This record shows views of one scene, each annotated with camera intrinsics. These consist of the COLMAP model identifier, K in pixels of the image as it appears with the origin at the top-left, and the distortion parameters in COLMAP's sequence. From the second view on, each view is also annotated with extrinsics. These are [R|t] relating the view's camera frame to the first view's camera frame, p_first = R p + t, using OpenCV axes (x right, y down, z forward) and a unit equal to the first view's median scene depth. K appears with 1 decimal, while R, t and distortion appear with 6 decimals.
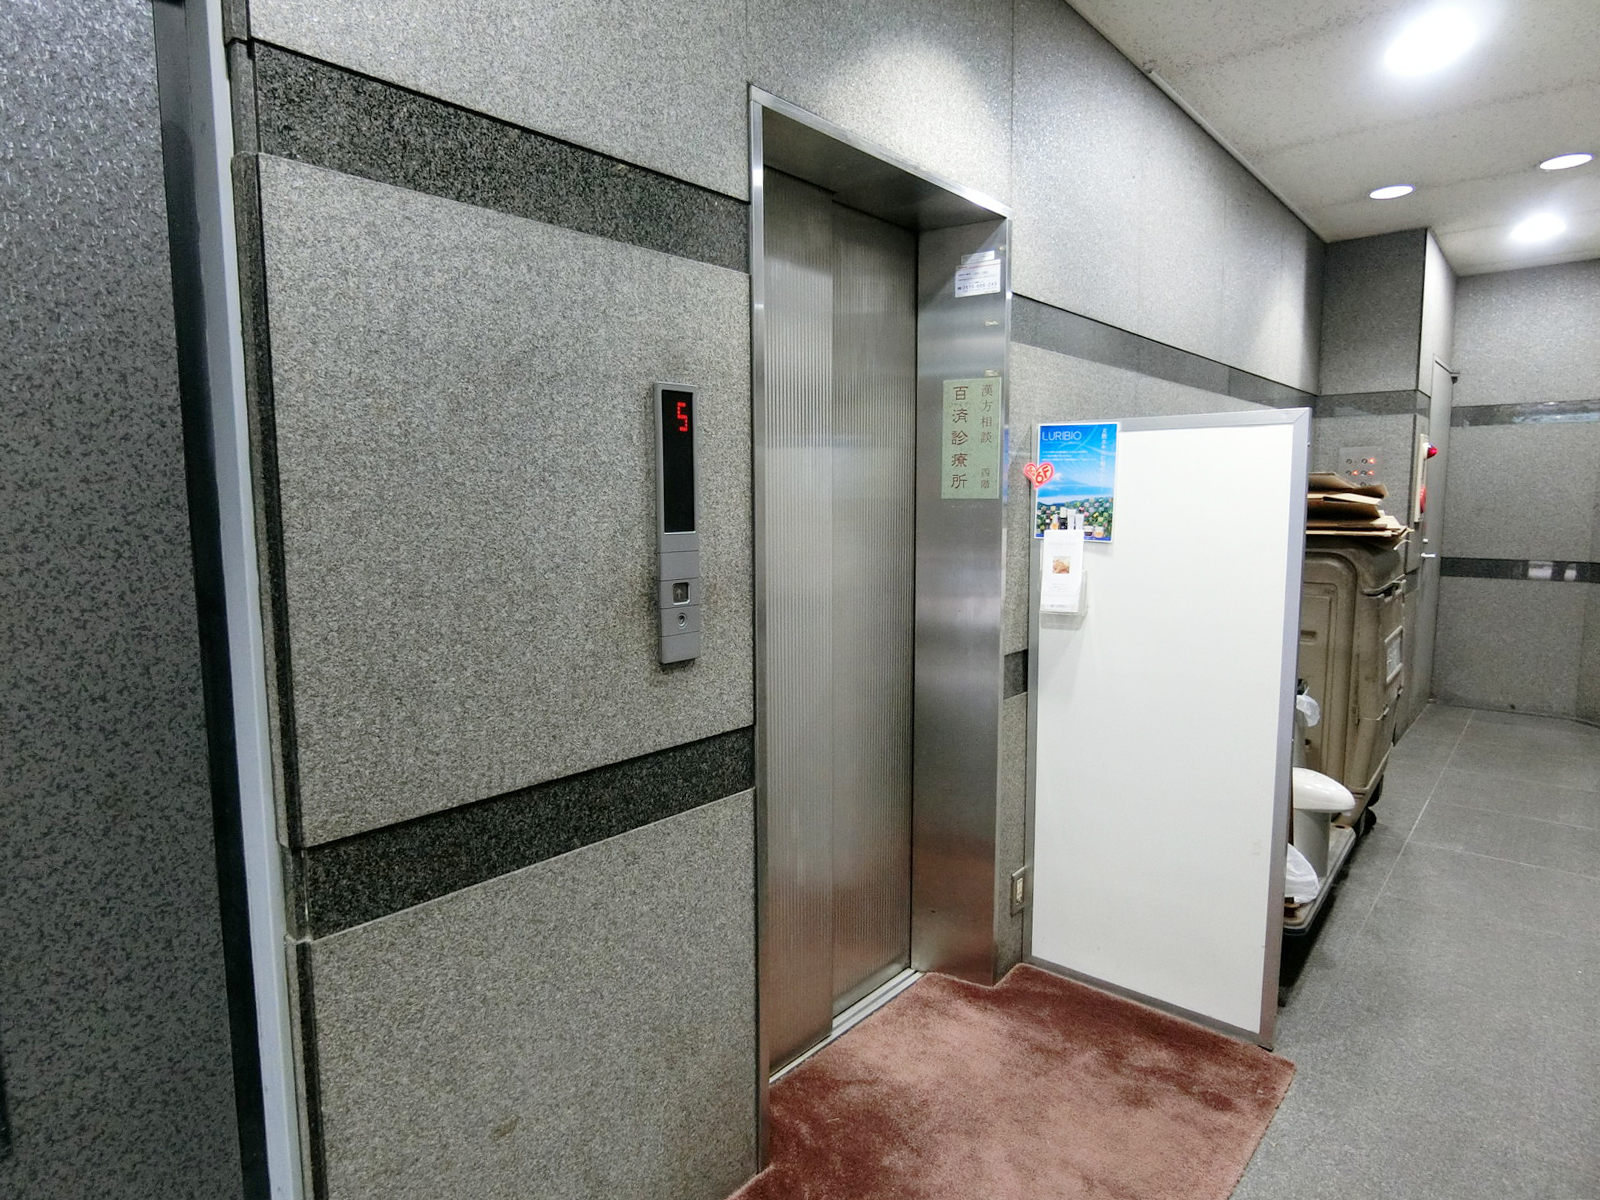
lens RADIAL K [[904.7, 0, 800.0], [0, 904.7, 600.0], [0, 0, 1]] dist [-0.006576, -0.001854]
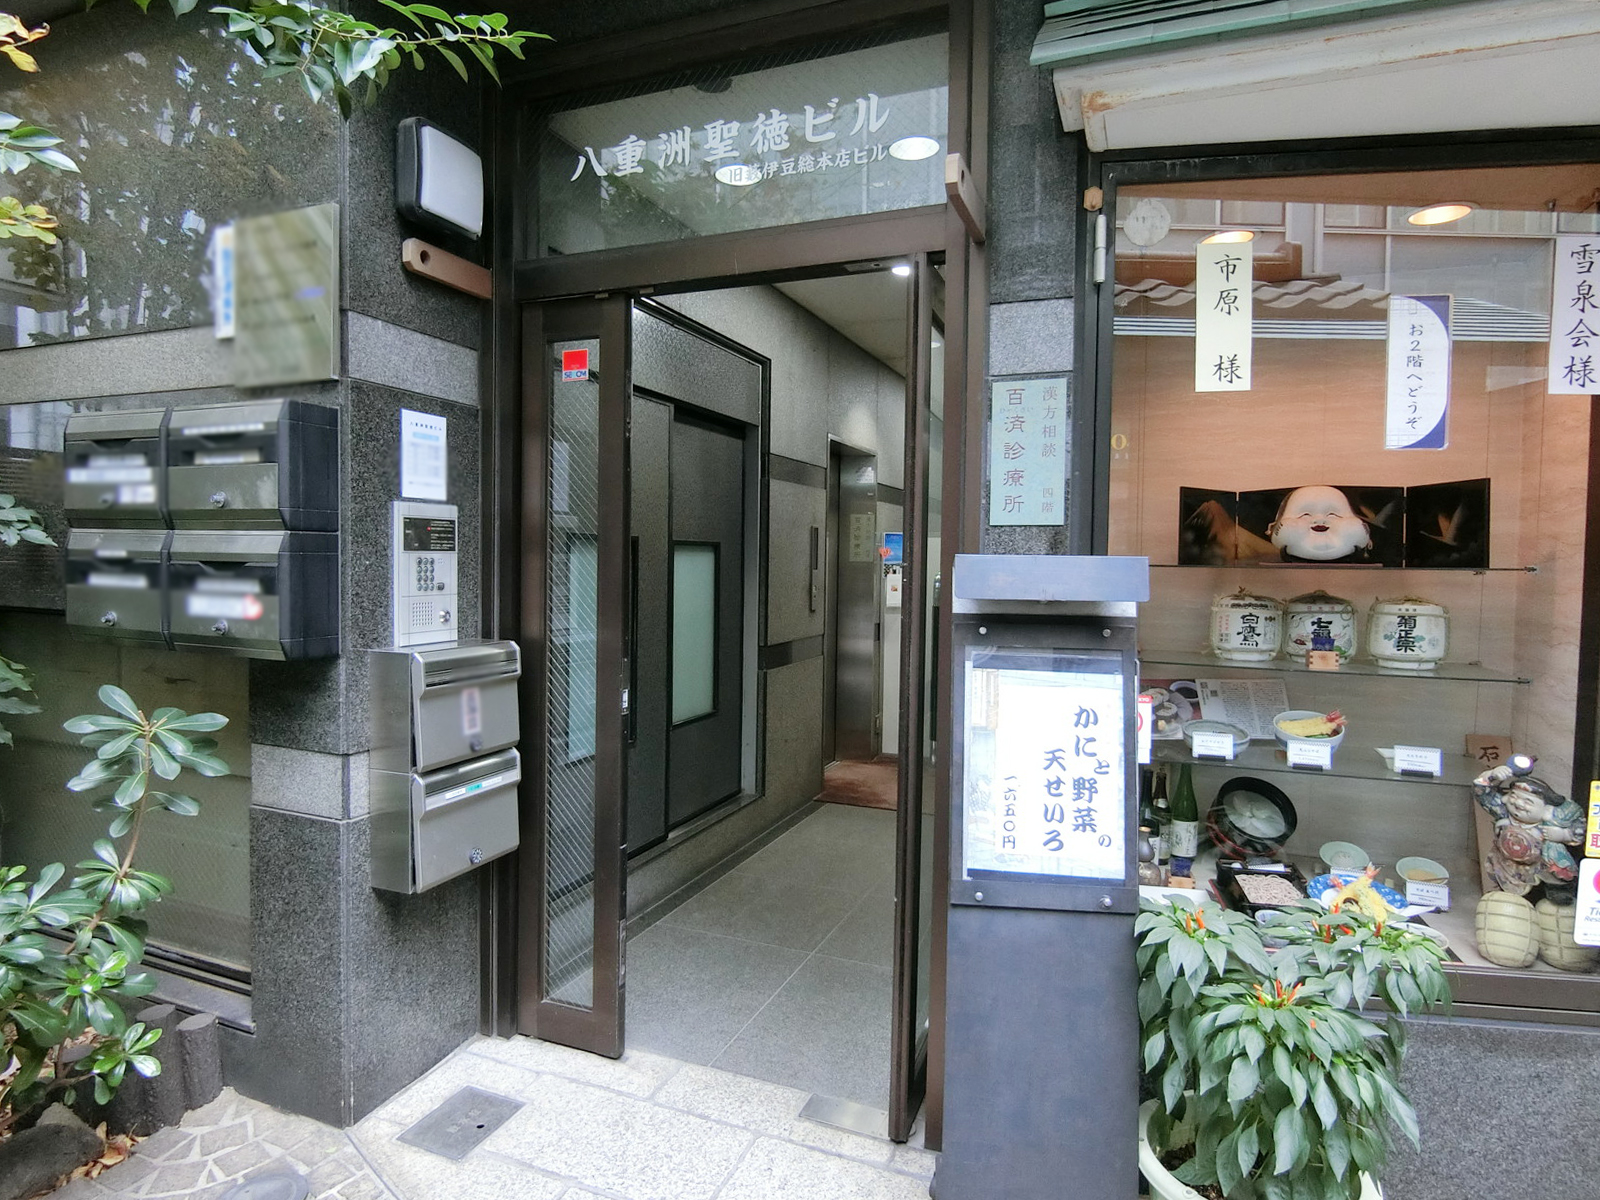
lens RADIAL K [[904.7, 0, 800.0], [0, 904.7, 600.0], [0, 0, 1]] dist [-0.006576, -0.001854]
pose [[0.942013, 0.005972, 0.335522, -0.823362], [0.016252, 0.997856, -0.063390, 0.152957], [-0.335182, 0.065167, 0.939897, -1.313046]]
